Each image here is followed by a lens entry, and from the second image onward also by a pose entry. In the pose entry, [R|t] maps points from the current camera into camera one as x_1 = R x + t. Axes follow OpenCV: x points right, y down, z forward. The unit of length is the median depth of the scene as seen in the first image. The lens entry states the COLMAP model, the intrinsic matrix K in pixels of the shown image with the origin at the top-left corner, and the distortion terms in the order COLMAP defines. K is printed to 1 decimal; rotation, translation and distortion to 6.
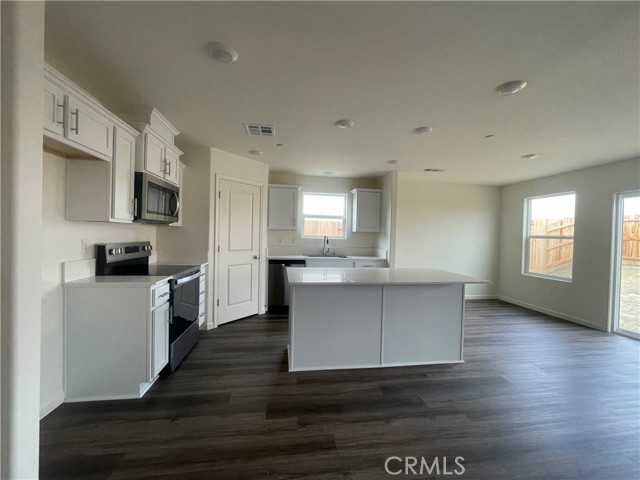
lens RADIAL K [[257.9, 0, 323.0], [0, 257.9, 240.1], [0, 0, 1]] dist [-0.002969, -0.000223]
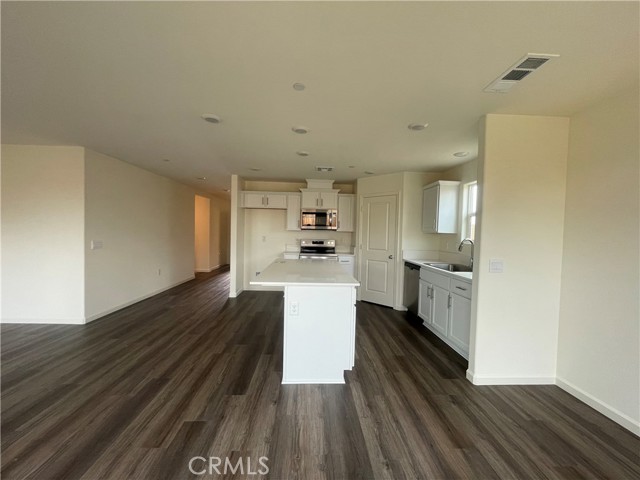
lens RADIAL K [[257.9, 0, 321.4], [0, 257.9, 240.1], [0, 0, 1]] dist [-0.002969, -0.000223]
pose [[-0.100707, -0.006700, -0.994894, 0.867969], [-0.052208, 0.998635, -0.001441, 0.008352], [0.993545, 0.051796, -0.100919, 0.756065]]
